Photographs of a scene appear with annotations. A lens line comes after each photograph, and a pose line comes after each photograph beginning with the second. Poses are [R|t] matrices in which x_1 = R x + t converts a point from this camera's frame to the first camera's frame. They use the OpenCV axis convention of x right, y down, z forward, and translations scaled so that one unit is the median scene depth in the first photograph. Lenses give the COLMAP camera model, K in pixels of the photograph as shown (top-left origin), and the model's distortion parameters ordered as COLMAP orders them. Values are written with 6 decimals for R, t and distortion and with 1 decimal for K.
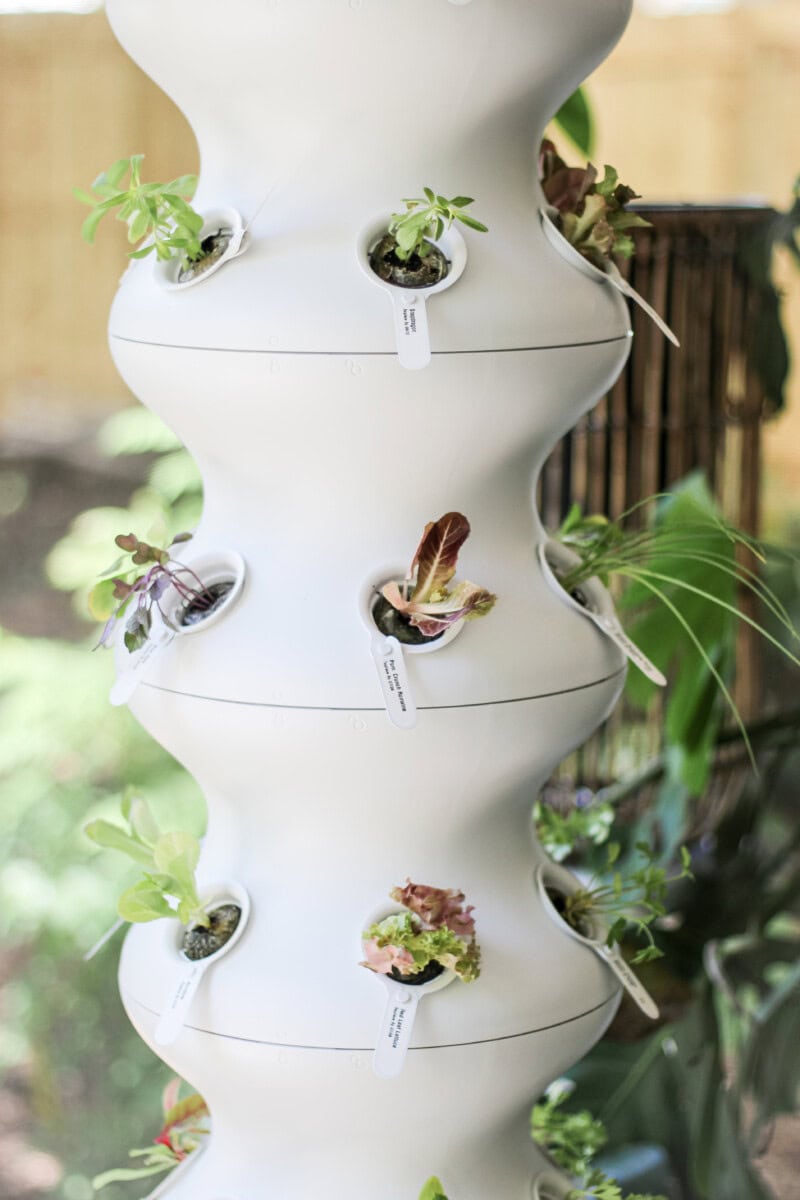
lens RADIAL K [[2933.3, 0, 410.0], [0, 2933.3, 589.7], [0, 0, 1]] dist [-0.144684, 0.000000]
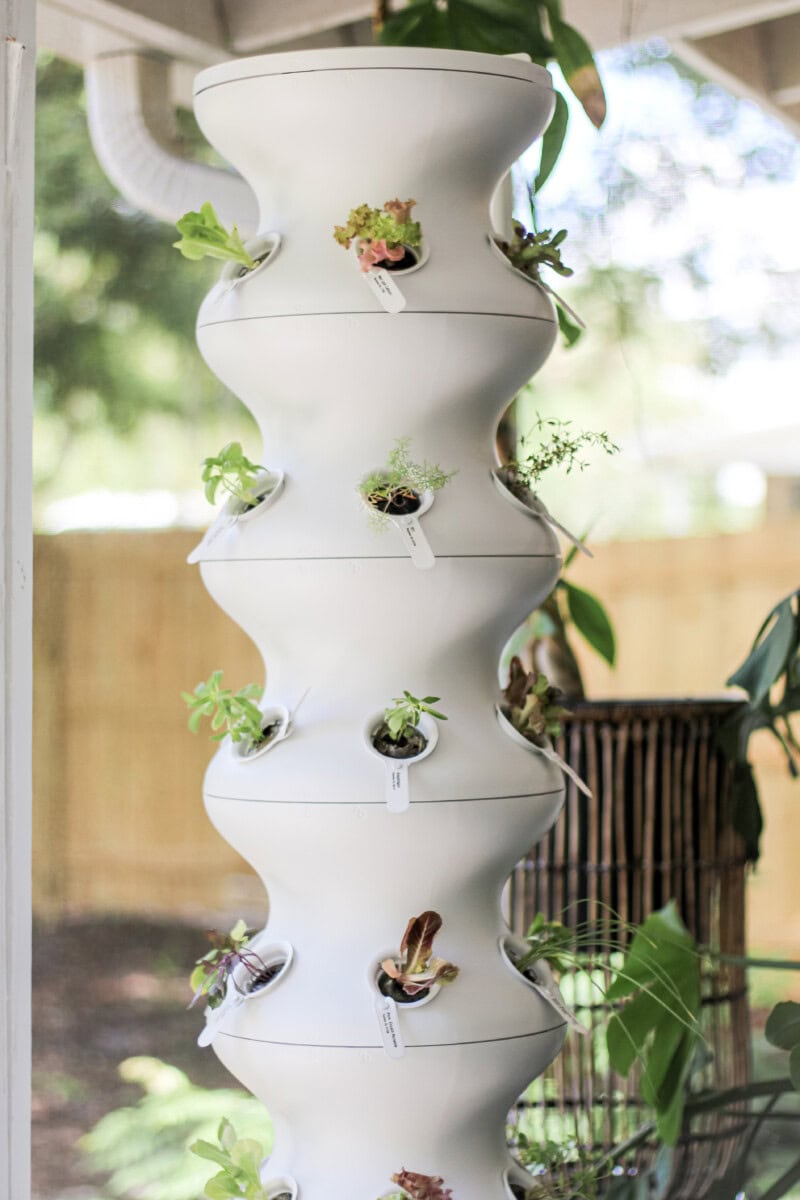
lens RADIAL K [[2933.3, 0, 392.4], [0, 2933.3, 604.1], [0, 0, 1]] dist [-0.144684, 0.000000]
pose [[0.996426, -0.013630, -0.083361, 0.117263], [-0.000221, 0.986471, -0.163936, 0.060565], [0.084468, 0.163369, 0.982942, -0.452585]]
